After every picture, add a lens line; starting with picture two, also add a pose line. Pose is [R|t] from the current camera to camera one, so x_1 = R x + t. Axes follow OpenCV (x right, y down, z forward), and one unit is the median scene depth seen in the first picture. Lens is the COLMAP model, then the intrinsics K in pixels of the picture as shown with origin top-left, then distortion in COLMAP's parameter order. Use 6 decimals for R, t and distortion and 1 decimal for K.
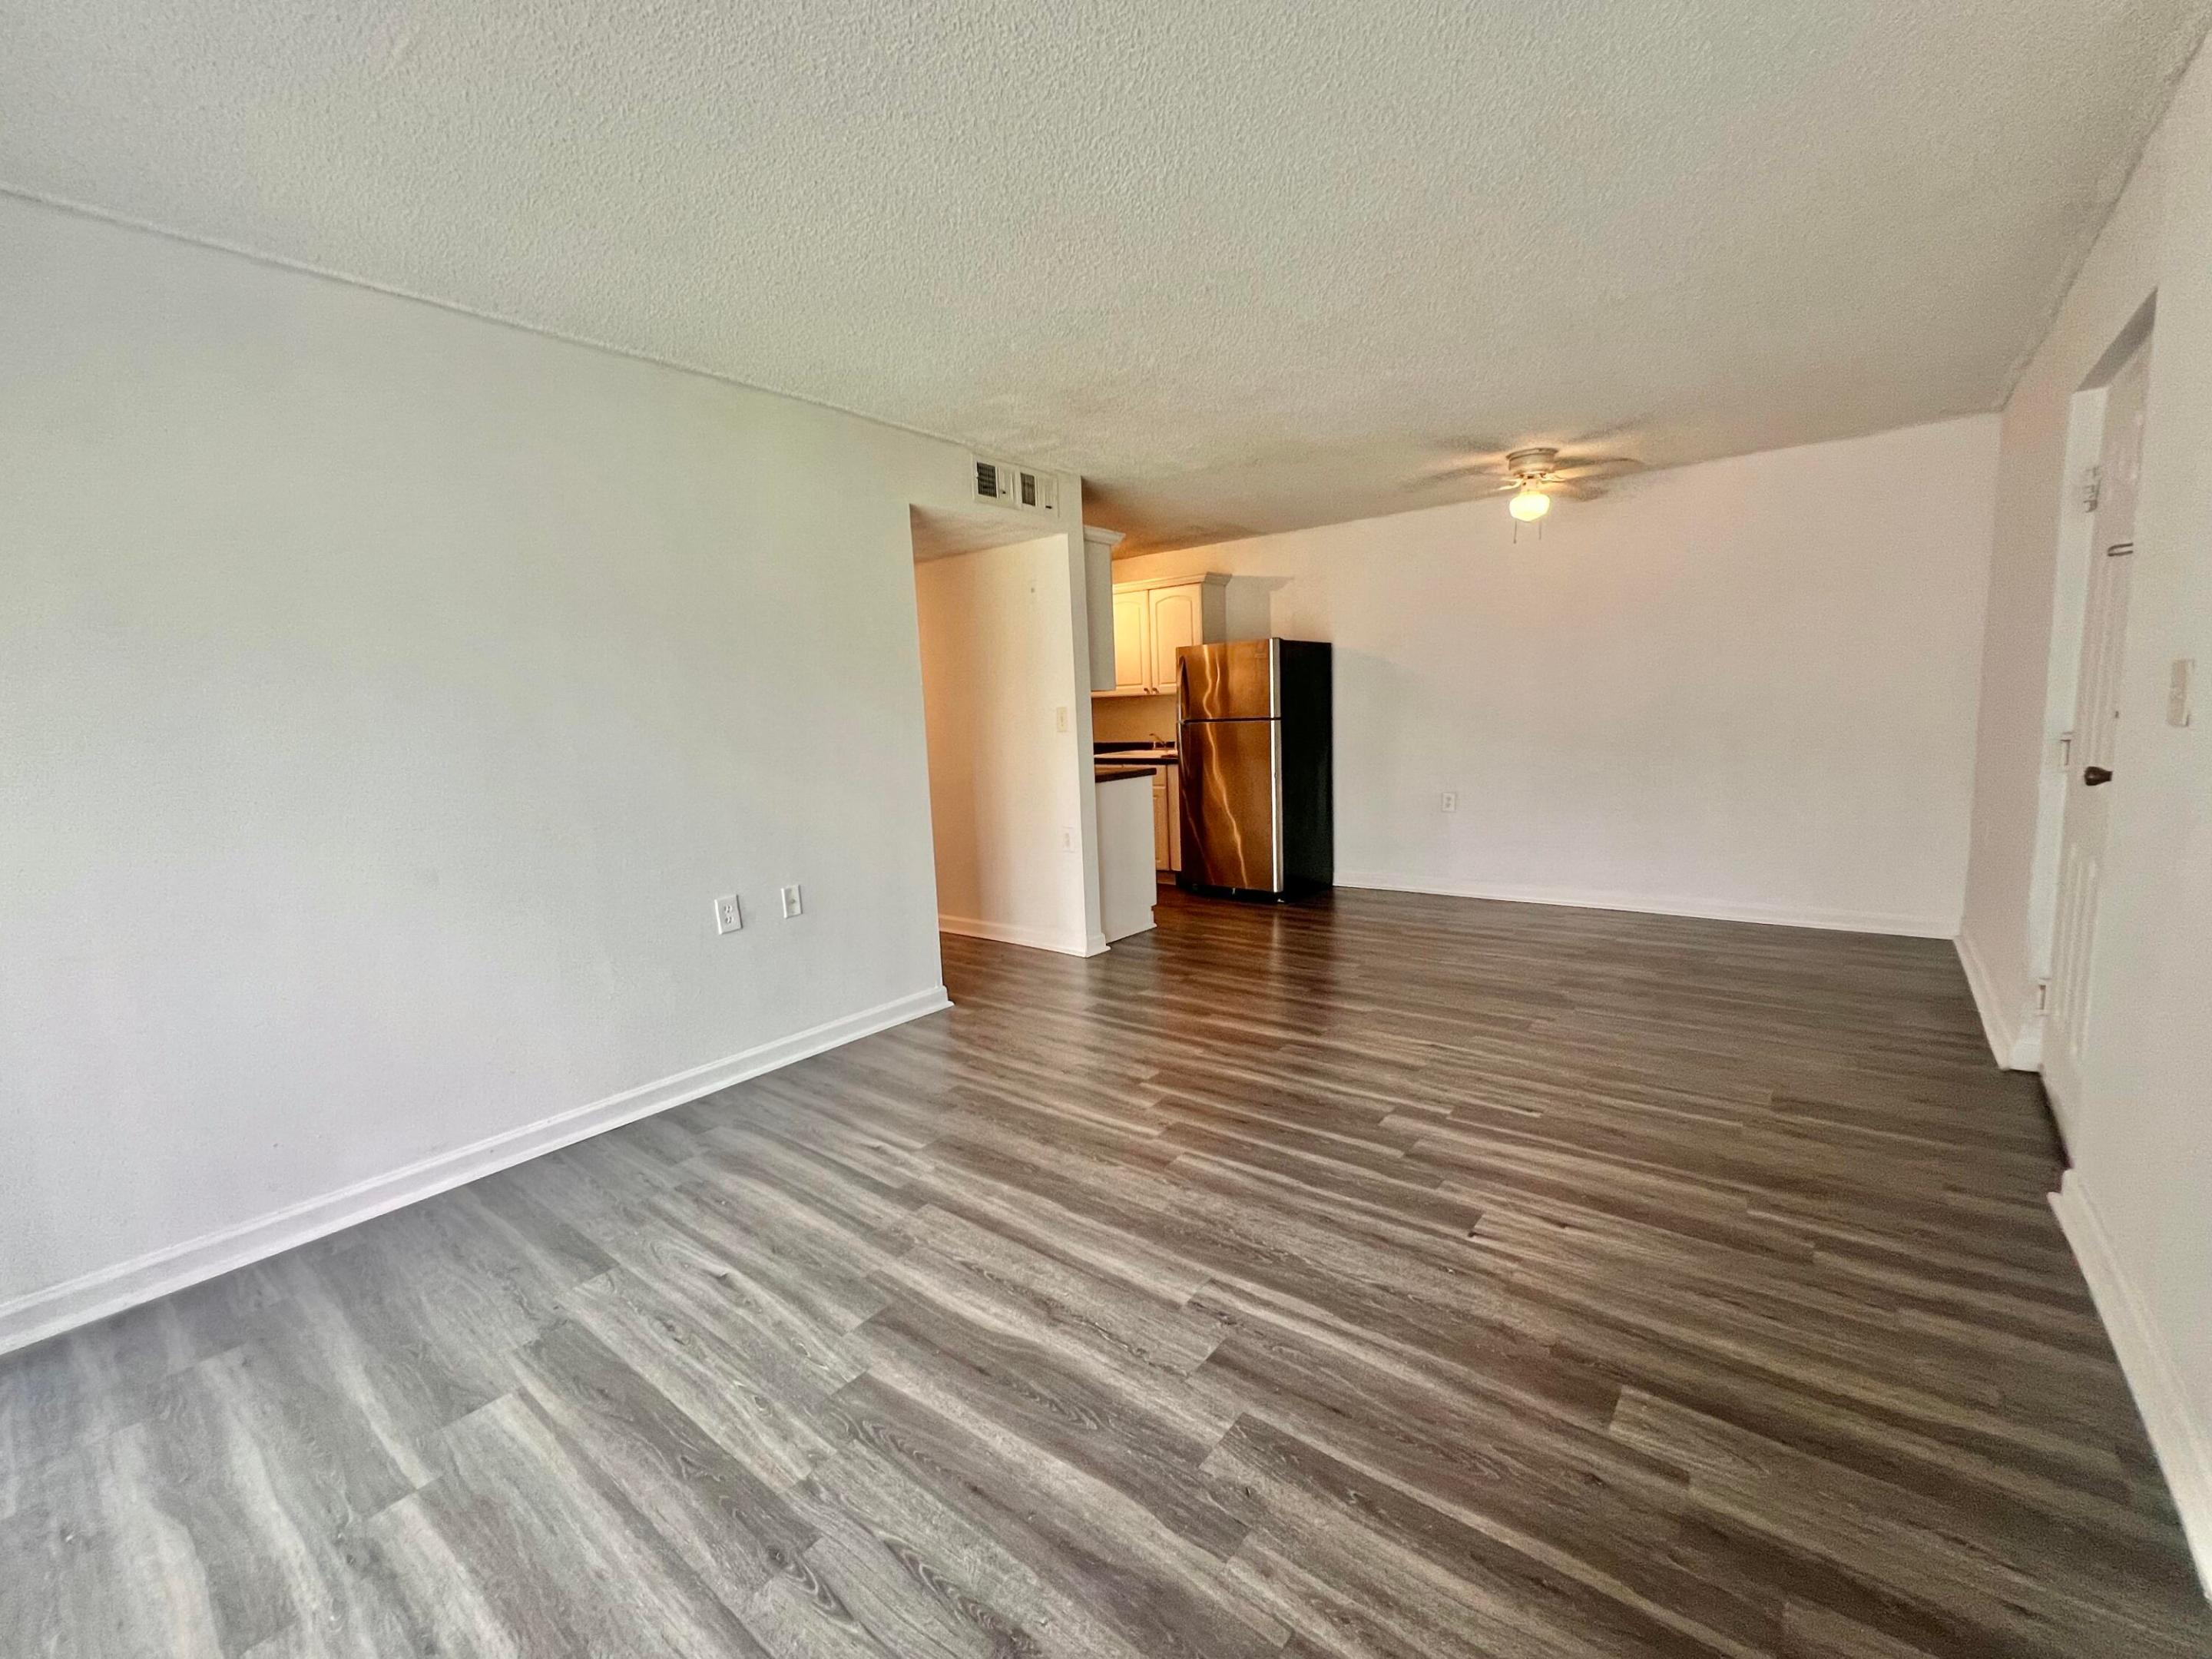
lens RADIAL K [[929.2, 0, 1101.6], [0, 929.2, 838.3], [0, 0, 1]] dist [-0.004987, 0.001719]
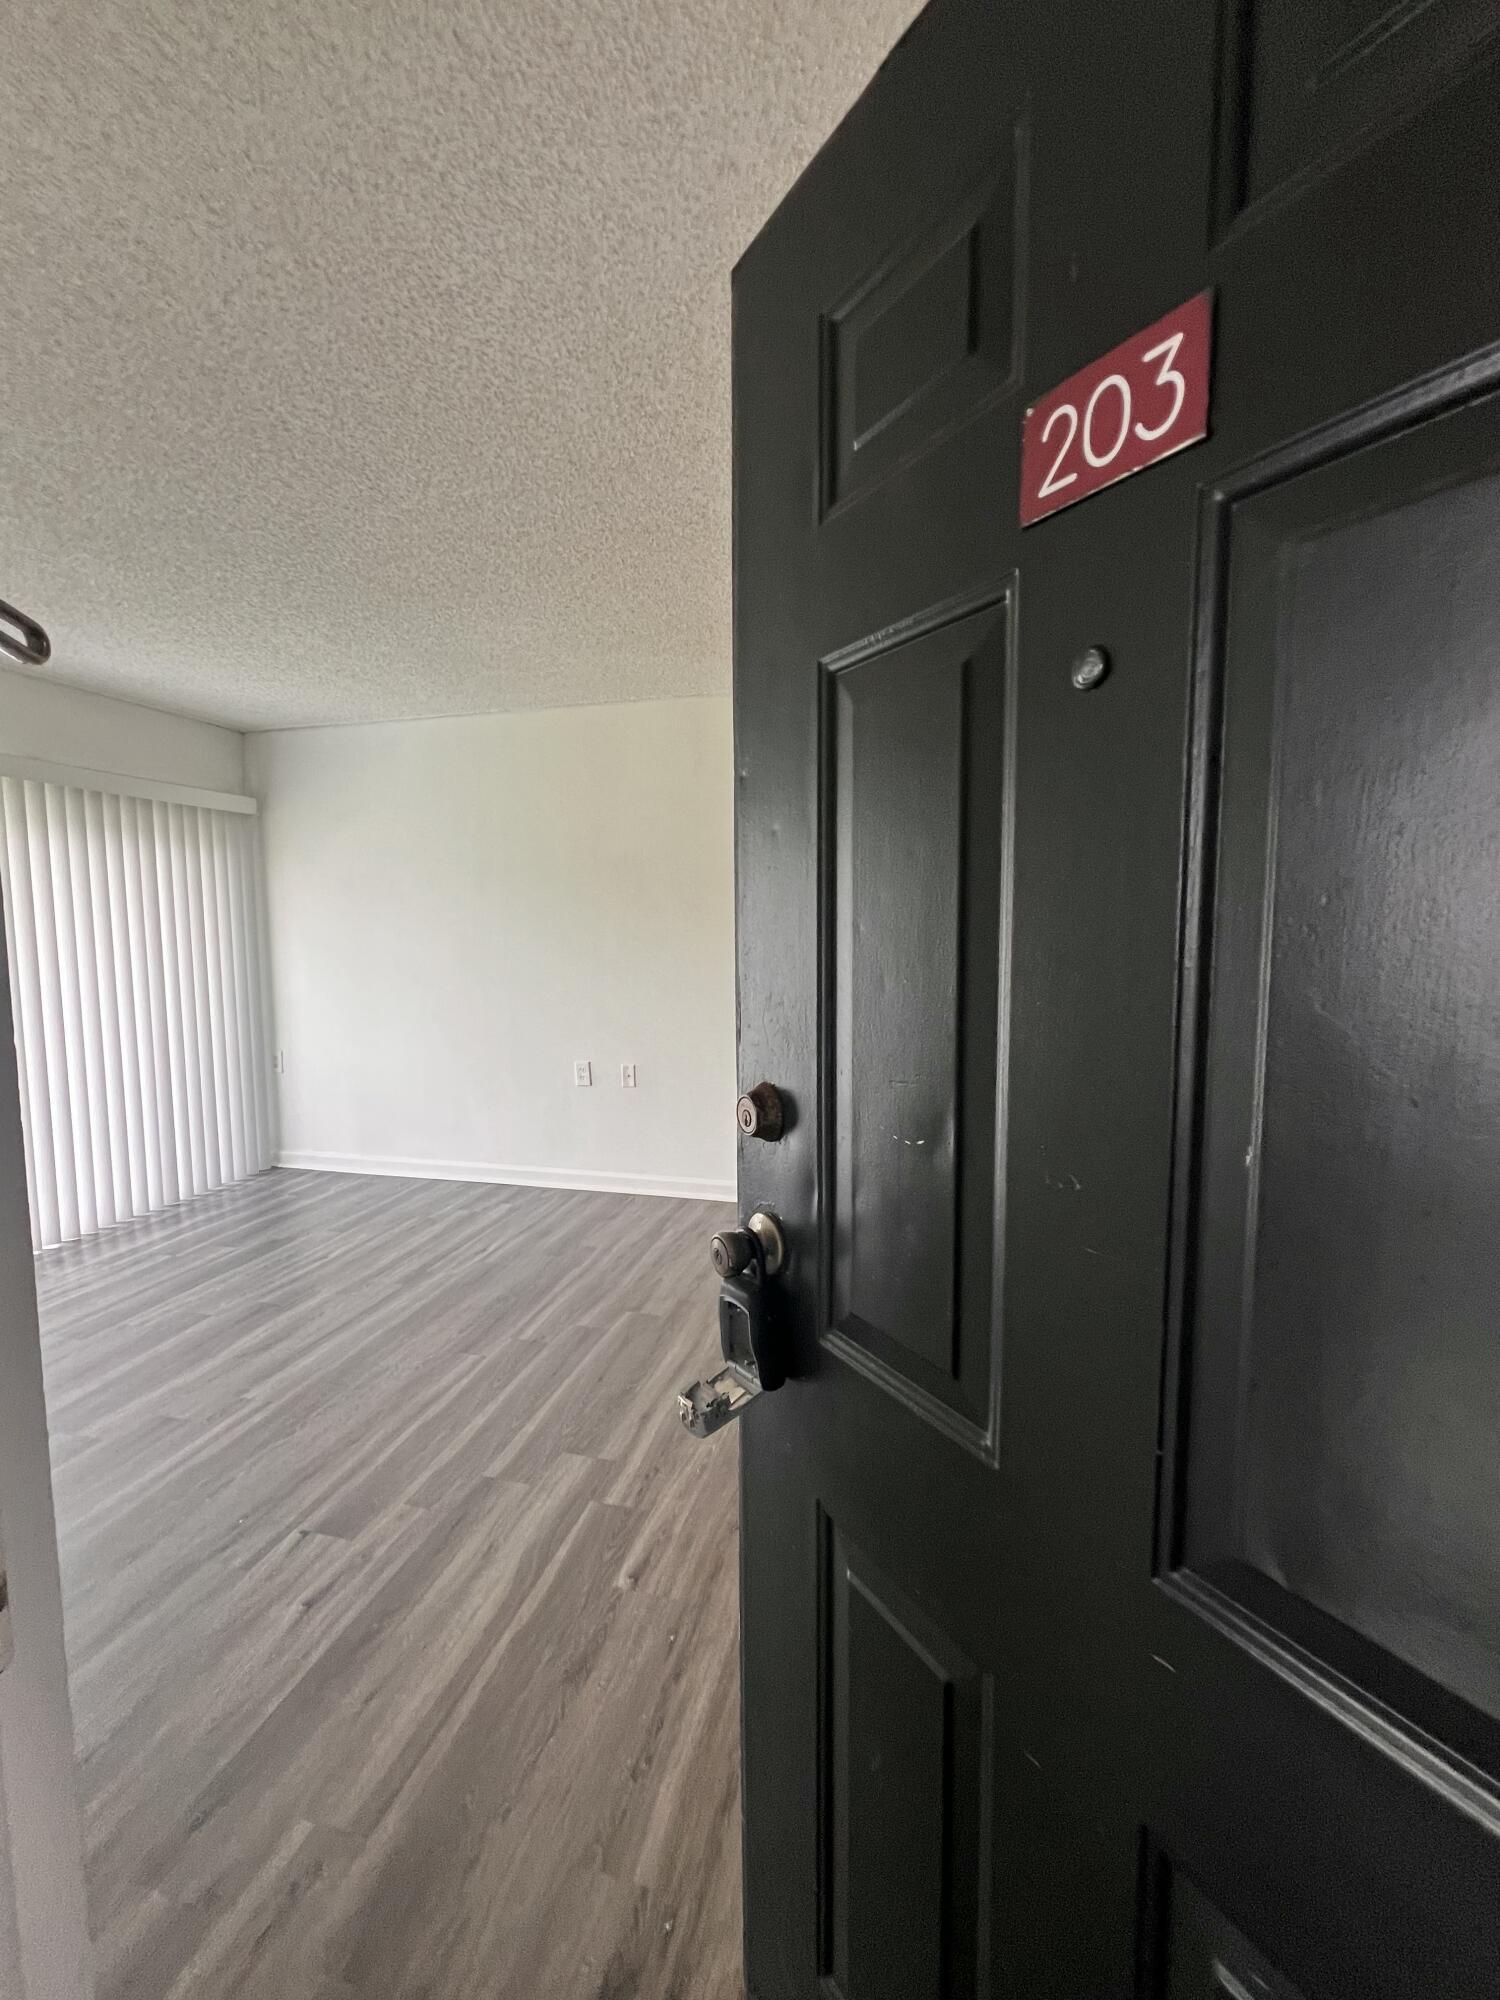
lens RADIAL K [[840.1, 0, 746.8], [0, 840.1, 1009.6], [0, 0, 1]] dist [-0.004987, 0.001719]
pose [[0.400290, 0.130913, -0.906989, 1.176227], [-0.134523, 0.987416, 0.083151, -0.214150], [0.906461, 0.088727, 0.412863, 0.919575]]
